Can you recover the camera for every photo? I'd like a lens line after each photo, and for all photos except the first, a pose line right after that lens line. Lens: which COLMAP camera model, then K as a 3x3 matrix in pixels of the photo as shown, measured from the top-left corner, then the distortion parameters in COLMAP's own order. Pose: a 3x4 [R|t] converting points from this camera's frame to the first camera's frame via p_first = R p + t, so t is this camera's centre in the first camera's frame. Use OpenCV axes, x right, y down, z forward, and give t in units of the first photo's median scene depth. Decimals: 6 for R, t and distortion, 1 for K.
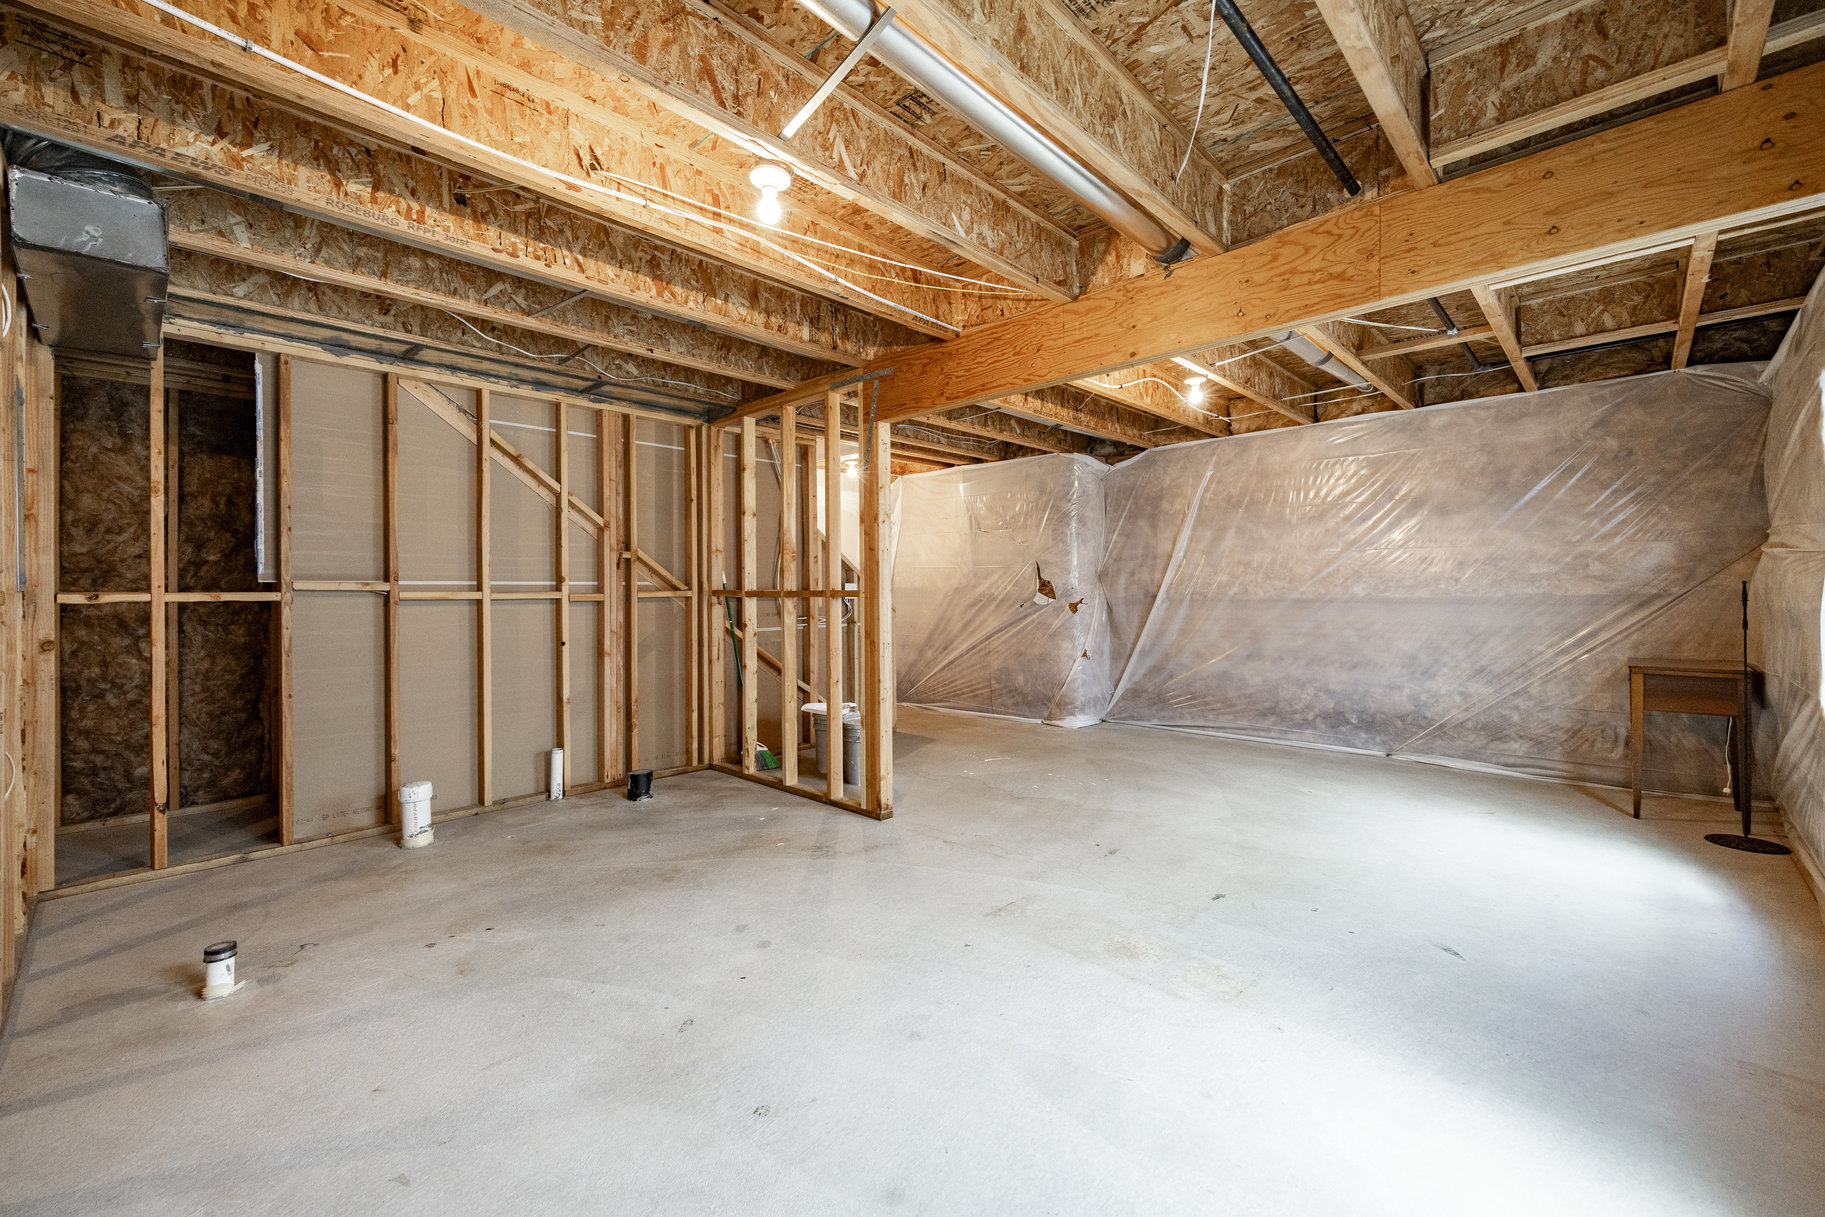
lens RADIAL K [[744.7, 0, 912.1], [0, 744.7, 594.5], [0, 0, 1]] dist [0.010112, -0.000077]
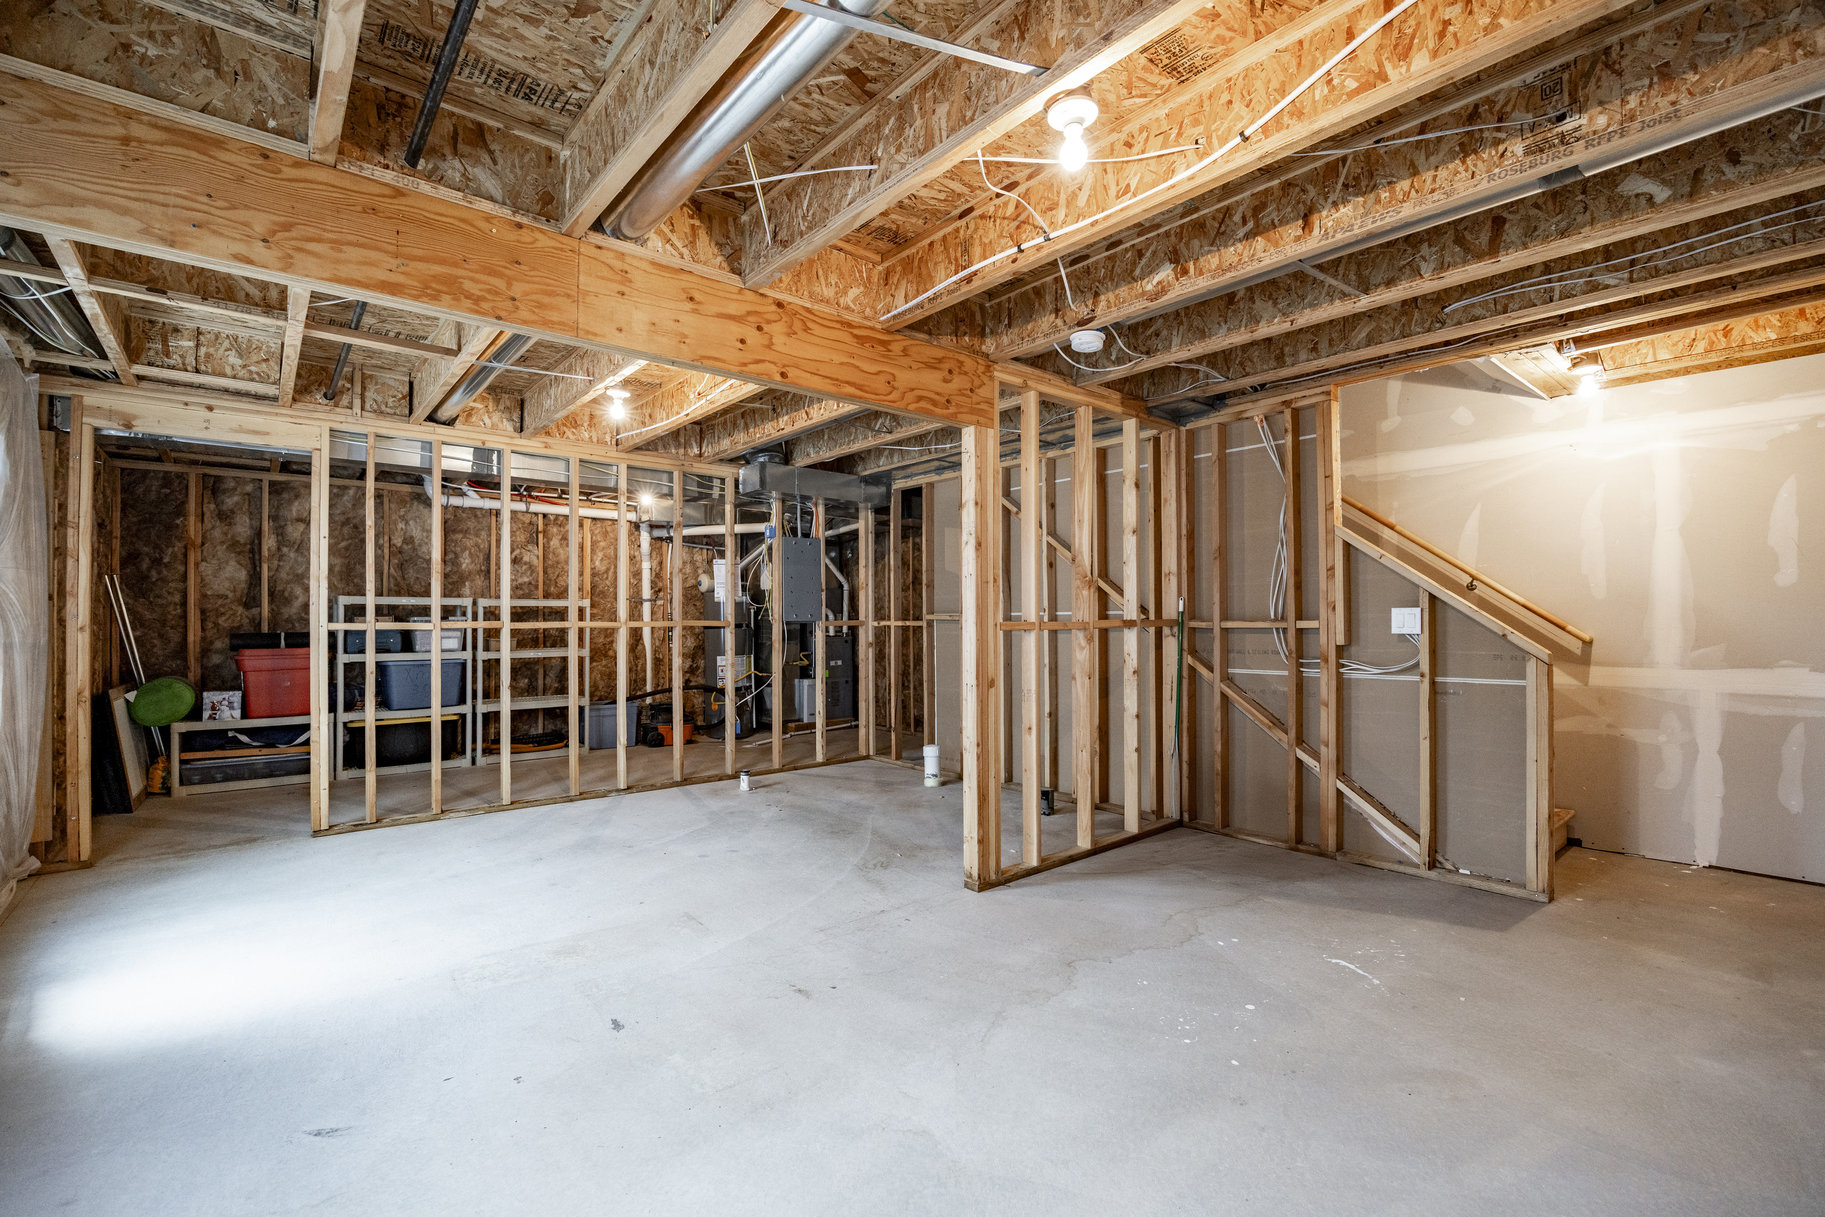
lens RADIAL K [[805.3, 0, 913.6], [0, 805.3, 616.5], [0, 0, 1]] dist [-0.014828, 0.000030]
pose [[-0.112491, 0.002745, -0.993649, 1.090636], [0.001310, 0.999996, 0.002614, -0.019039], [0.993652, -0.001008, -0.112494, 1.272333]]
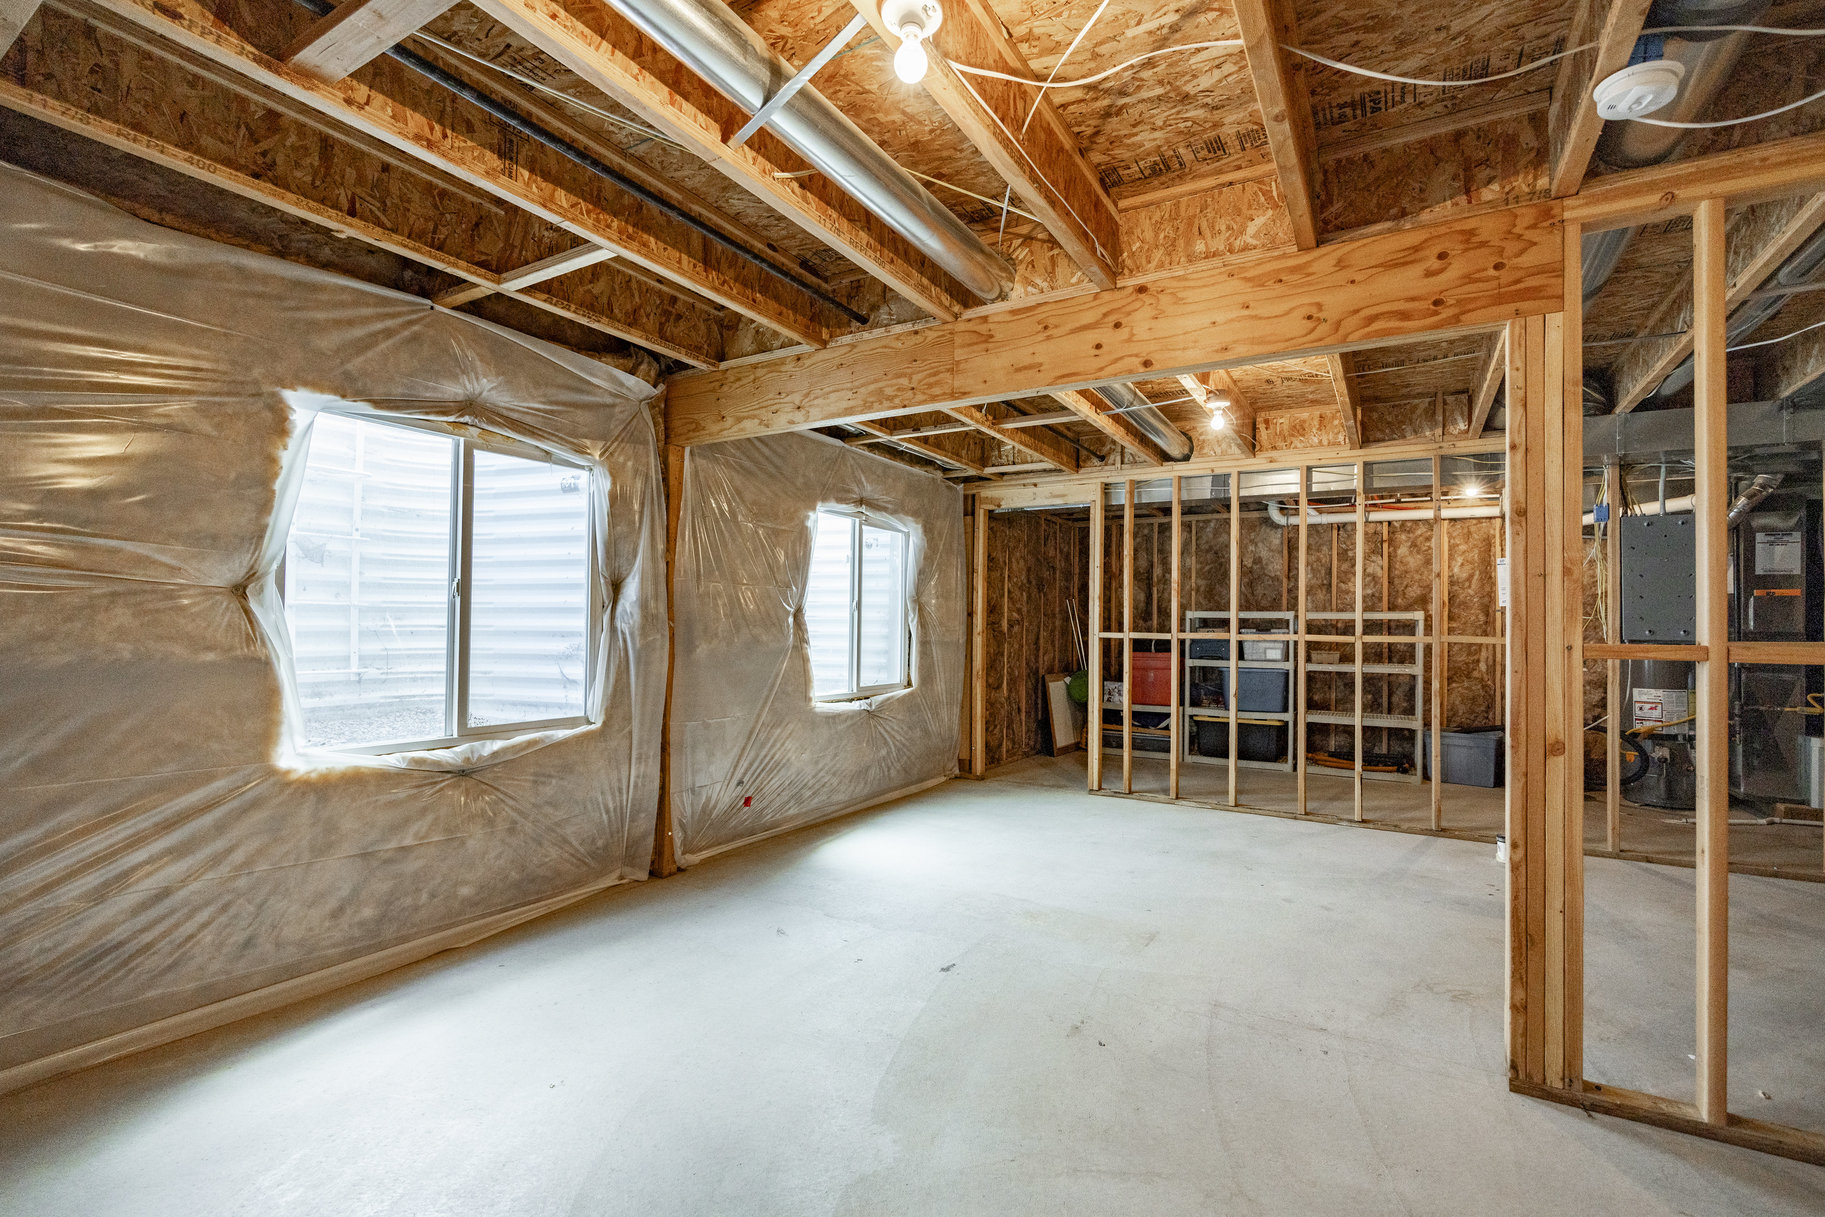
lens RADIAL K [[786.5, 0, 923.7], [0, 786.5, 613.9], [0, 0, 1]] dist [-0.012044, 0.000161]
pose [[-0.976344, -0.010562, -0.215963, 0.593766], [-0.007612, 0.999866, -0.014487, -0.017925], [0.216087, -0.012500, -0.976294, 1.770561]]
